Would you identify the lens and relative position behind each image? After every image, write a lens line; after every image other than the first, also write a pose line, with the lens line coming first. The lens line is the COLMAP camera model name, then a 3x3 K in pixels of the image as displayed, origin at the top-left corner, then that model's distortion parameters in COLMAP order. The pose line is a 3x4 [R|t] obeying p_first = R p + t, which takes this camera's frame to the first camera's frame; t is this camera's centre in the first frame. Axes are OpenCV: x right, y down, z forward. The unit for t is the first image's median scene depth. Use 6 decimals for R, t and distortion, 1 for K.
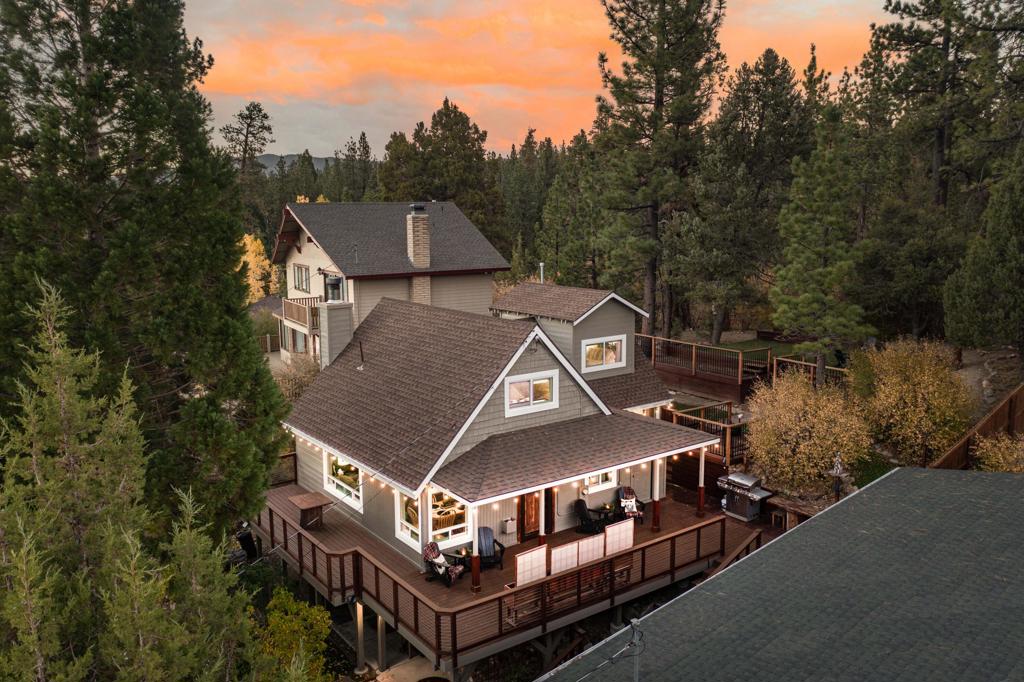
lens RADIAL K [[847.6, 0, 511.1], [0, 847.6, 372.8], [0, 0, 1]] dist [-0.004142, 0.002806]
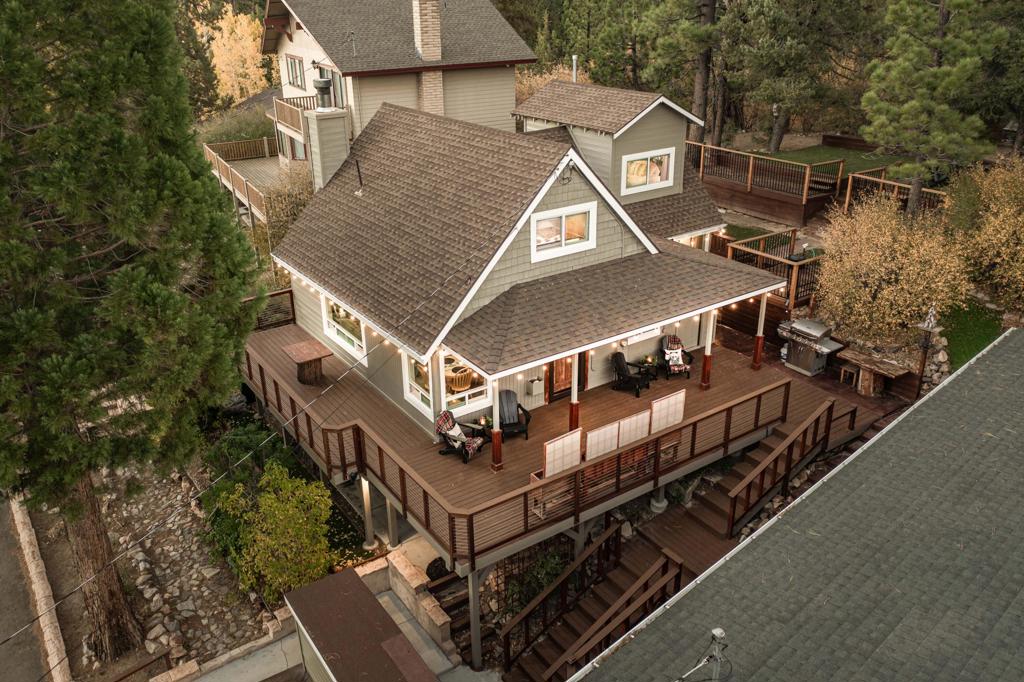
lens RADIAL K [[847.6, 0, 511.1], [0, 847.6, 372.8], [0, 0, 1]] dist [-0.004142, 0.002806]
pose [[0.999635, 0.002926, -0.026870, -0.003805], [0.003668, 0.970241, 0.242115, -0.039578], [0.026778, -0.242126, 0.969875, 0.160231]]
